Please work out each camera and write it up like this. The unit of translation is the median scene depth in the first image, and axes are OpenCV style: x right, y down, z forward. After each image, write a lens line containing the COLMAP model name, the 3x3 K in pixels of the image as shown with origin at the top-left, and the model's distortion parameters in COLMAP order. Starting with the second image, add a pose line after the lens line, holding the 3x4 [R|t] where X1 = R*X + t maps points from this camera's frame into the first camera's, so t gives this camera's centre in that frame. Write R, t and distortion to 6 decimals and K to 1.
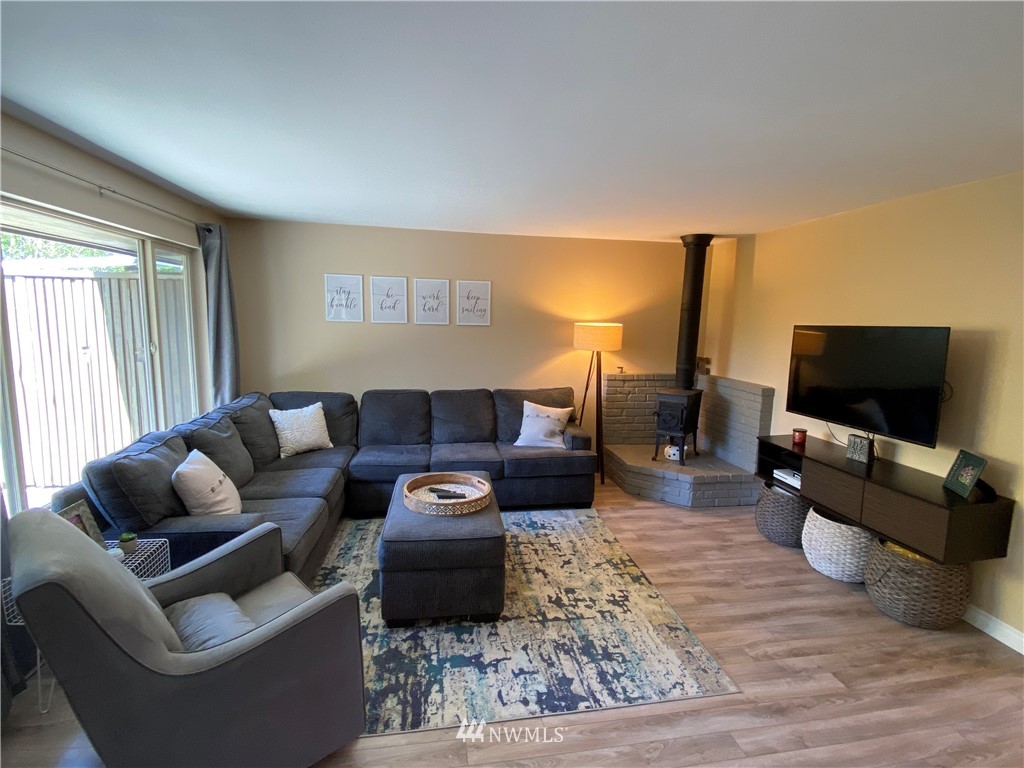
lens RADIAL K [[482.6, 0, 510.4], [0, 482.6, 377.2], [0, 0, 1]] dist [0.078855, -0.072882]
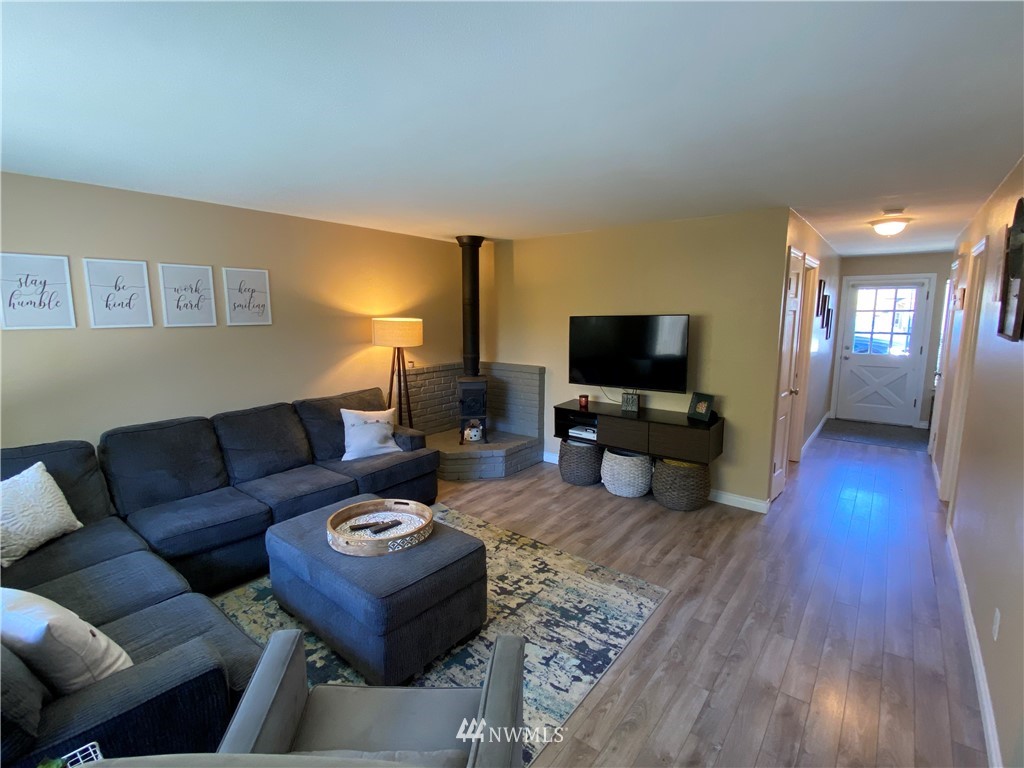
lens RADIAL K [[482.6, 0, 510.4], [0, 482.6, 377.2], [0, 0, 1]] dist [0.078855, -0.072882]
pose [[0.740323, -0.113817, 0.662546, -0.442025], [0.099649, 0.993255, 0.059282, -0.041550], [-0.664824, 0.022134, 0.746672, 0.178626]]
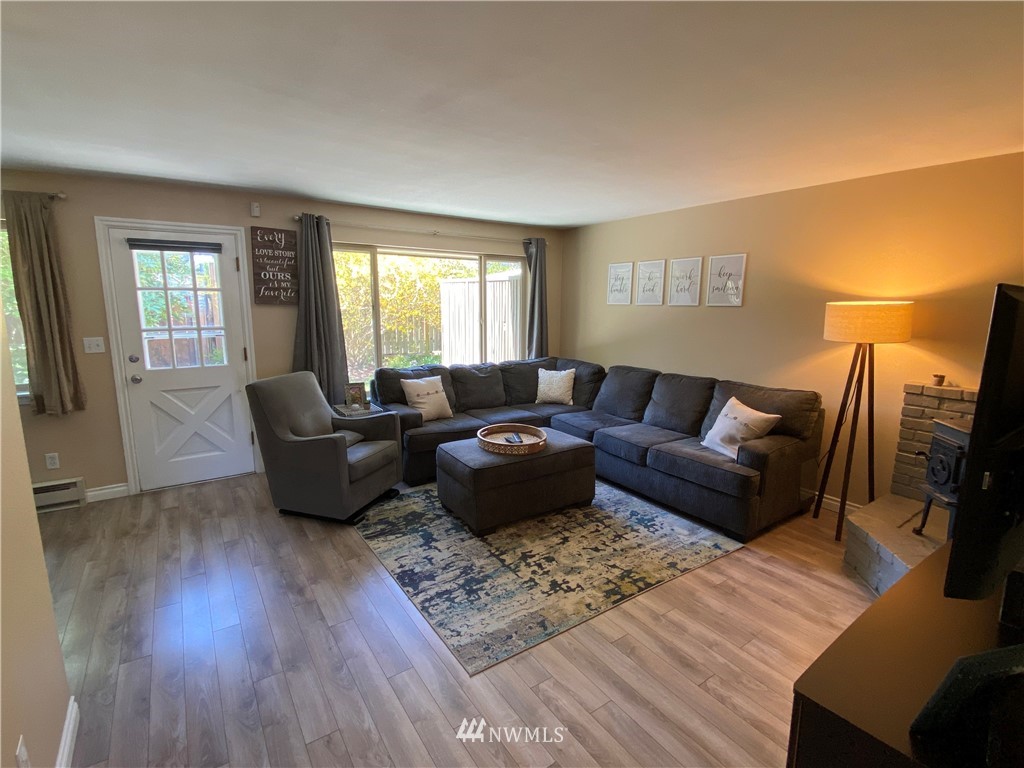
lens RADIAL K [[482.6, 0, 510.4], [0, 482.6, 377.2], [0, 0, 1]] dist [0.078855, -0.072882]
pose [[0.419733, 0.125874, -0.898877, 0.842500], [-0.110511, 0.990056, 0.087039, -0.020393], [0.900895, 0.062803, 0.429470, 0.403315]]
